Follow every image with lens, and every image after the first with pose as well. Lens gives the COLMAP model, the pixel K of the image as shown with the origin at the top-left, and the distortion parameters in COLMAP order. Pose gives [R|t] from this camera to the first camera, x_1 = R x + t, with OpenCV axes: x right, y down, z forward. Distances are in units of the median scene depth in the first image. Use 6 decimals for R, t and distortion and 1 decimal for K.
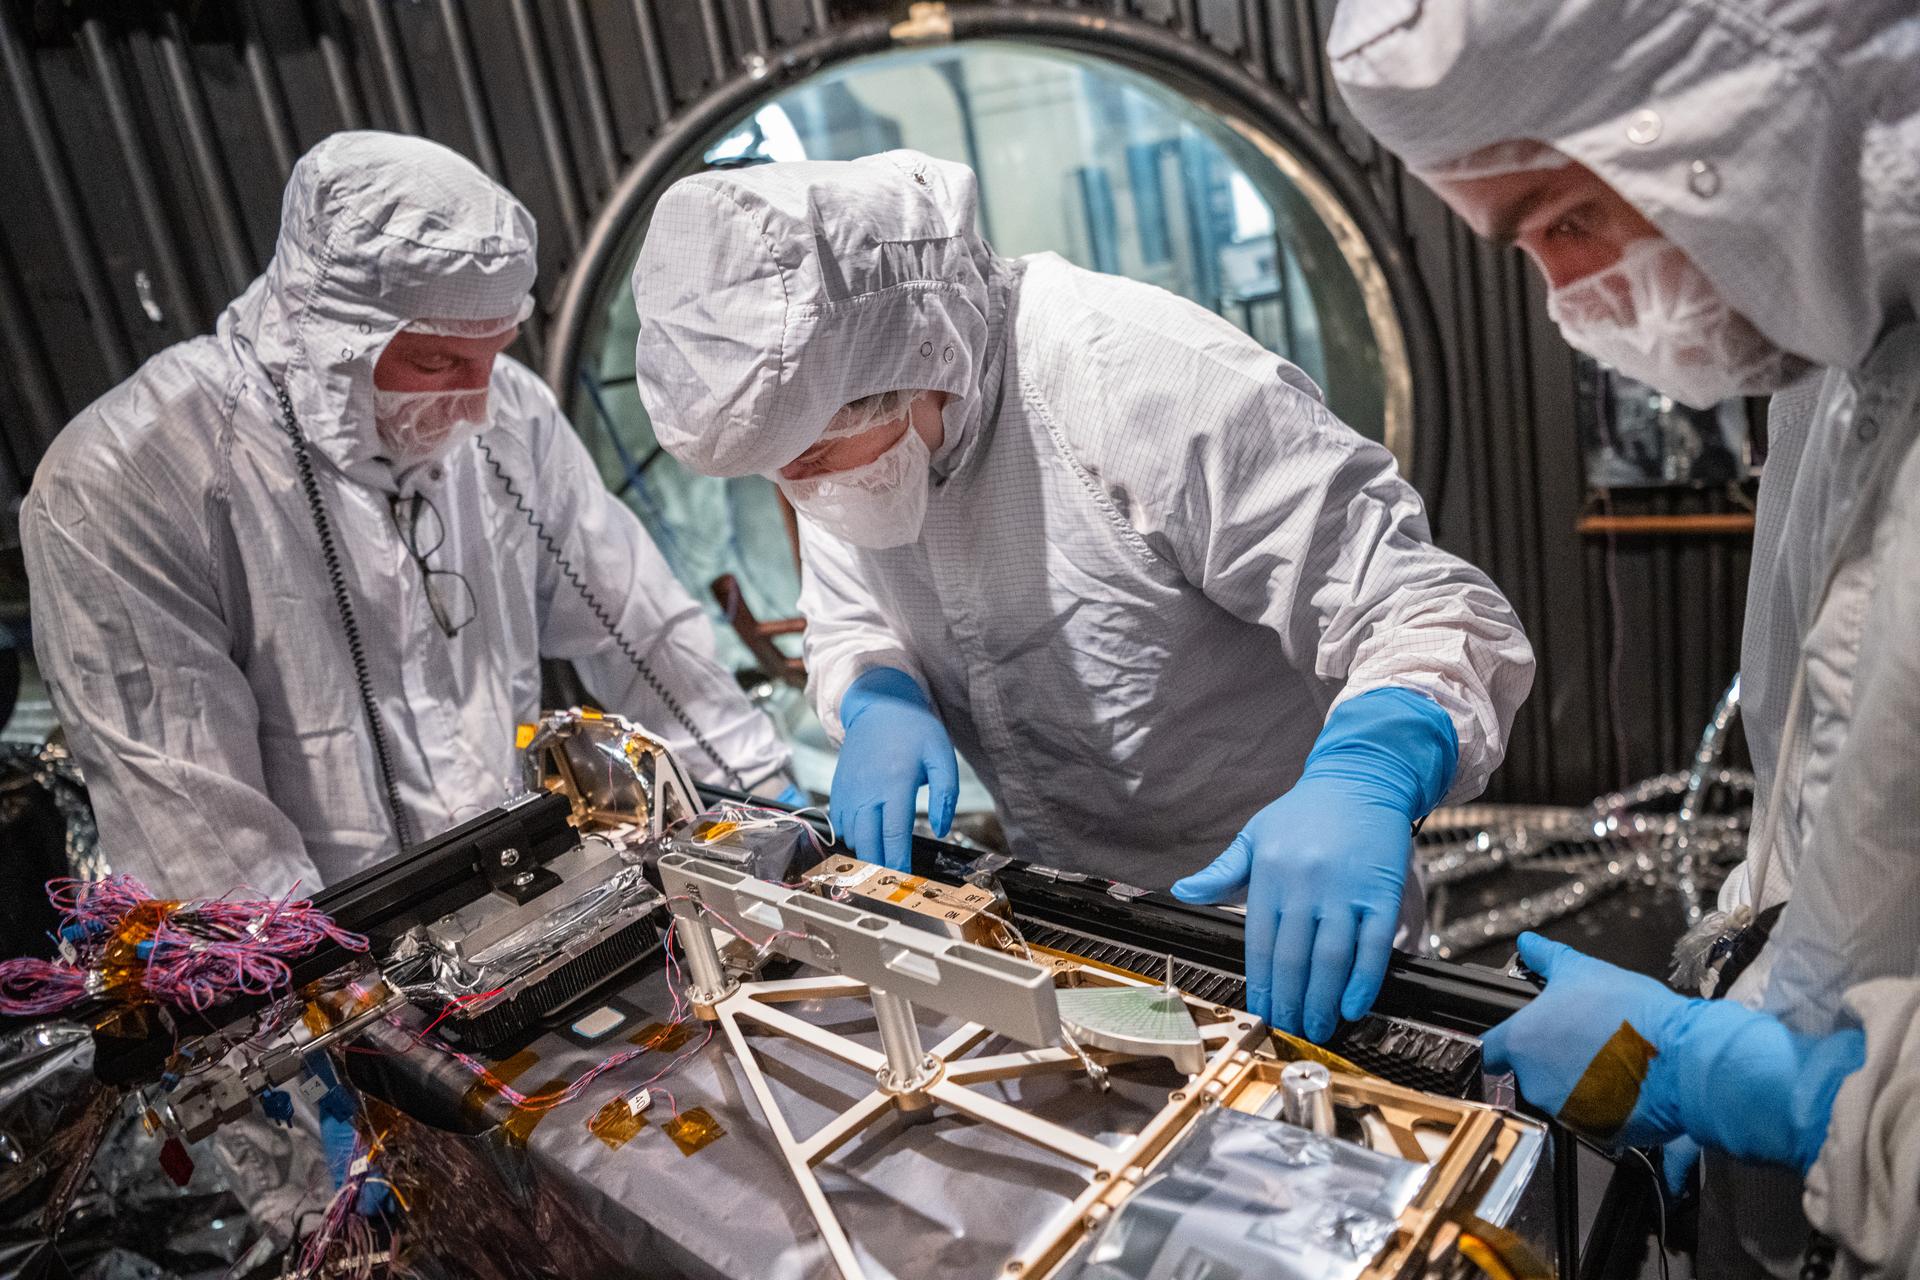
lens RADIAL K [[1294.1, 0, 960.0], [0, 1294.1, 640.0], [0, 0, 1]] dist [-0.079695, 0.017589]
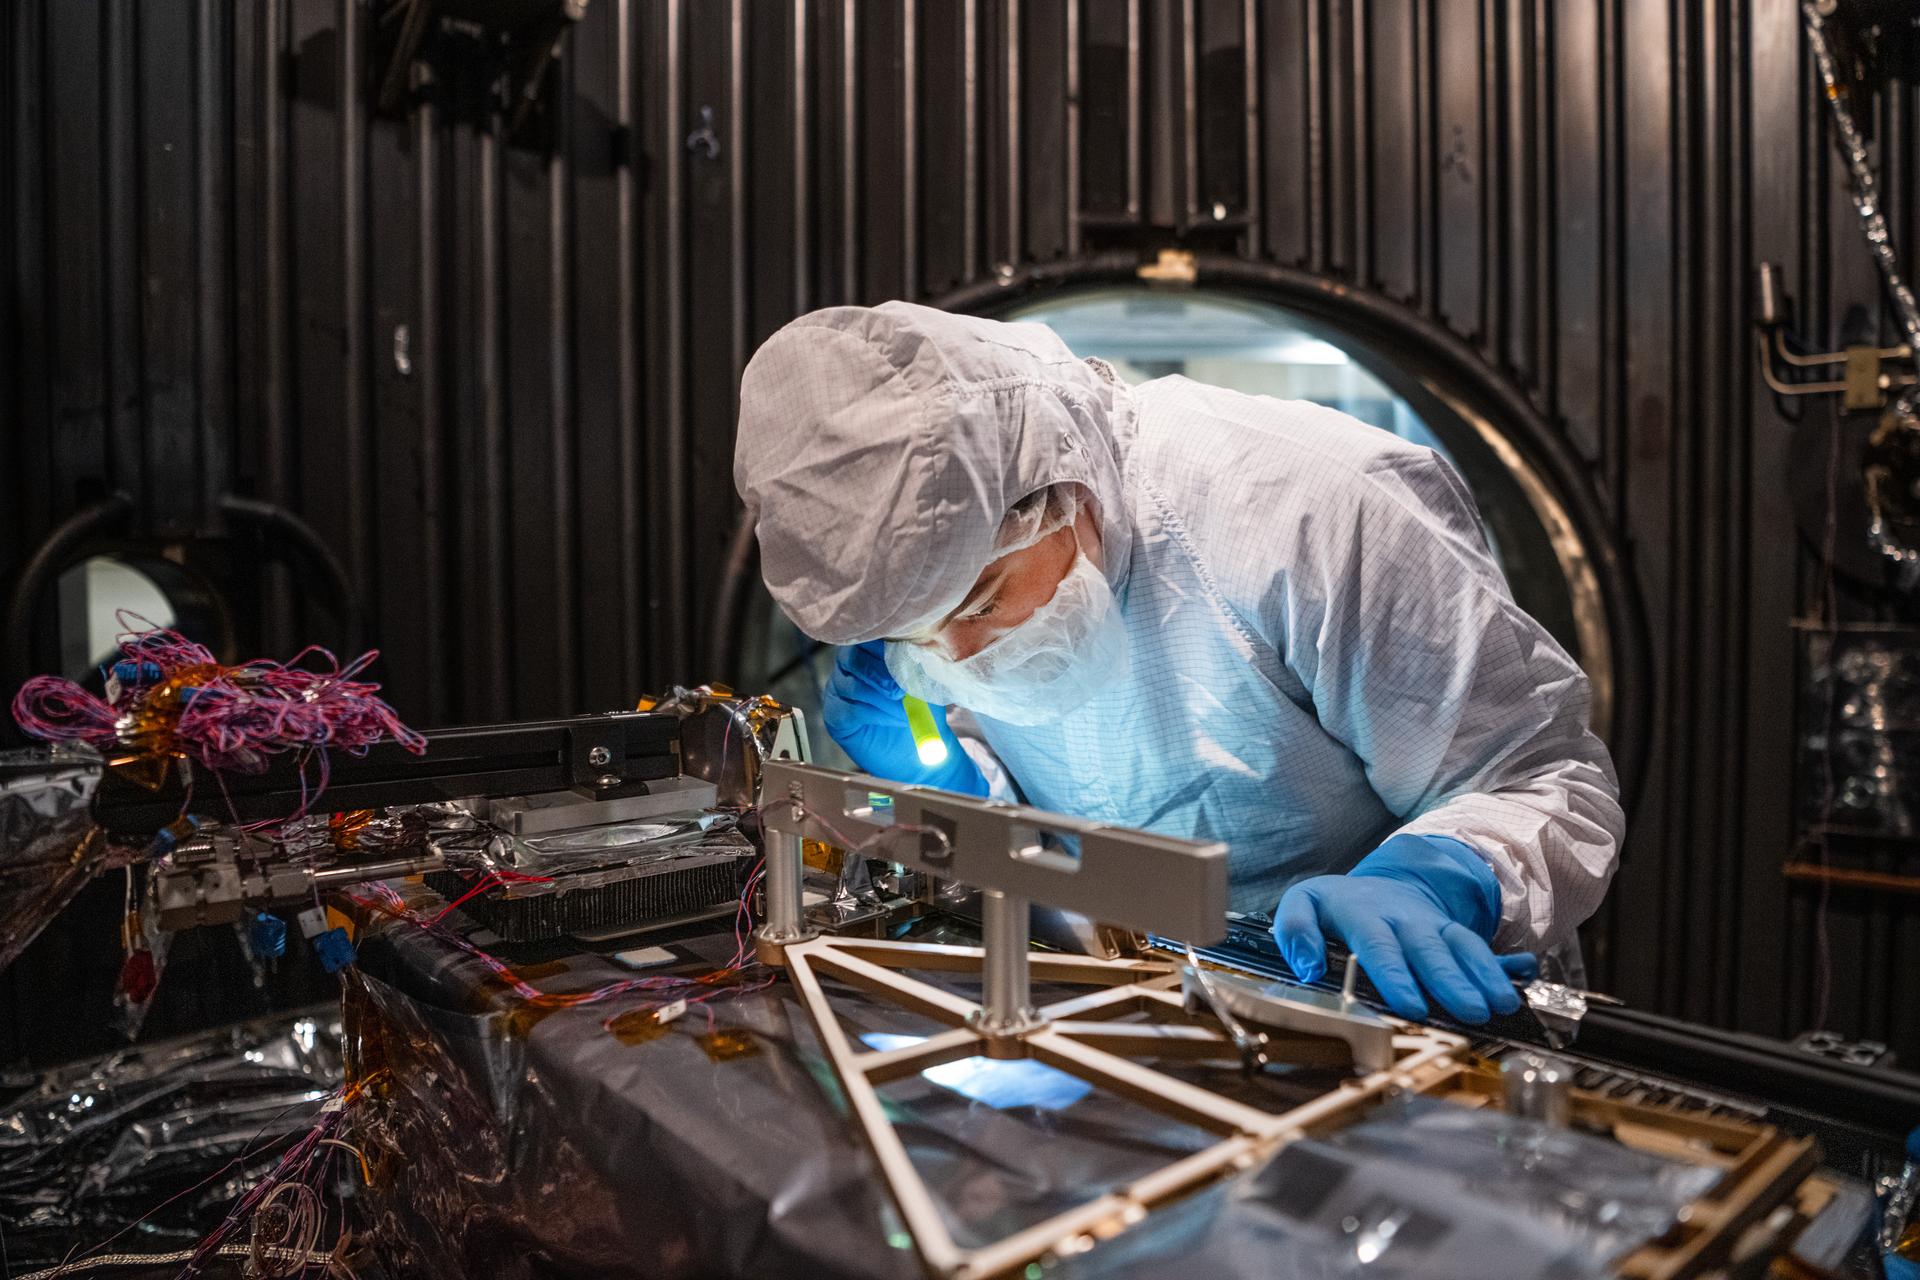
lens RADIAL K [[1294.1, 0, 960.0], [0, 1294.1, 640.0], [0, 0, 1]] dist [-0.079695, 0.017589]
pose [[0.974136, 0.184026, -0.131126, -0.002377], [-0.209945, 0.951698, -0.224039, 0.100106], [0.083563, 0.245773, 0.965719, 0.057087]]
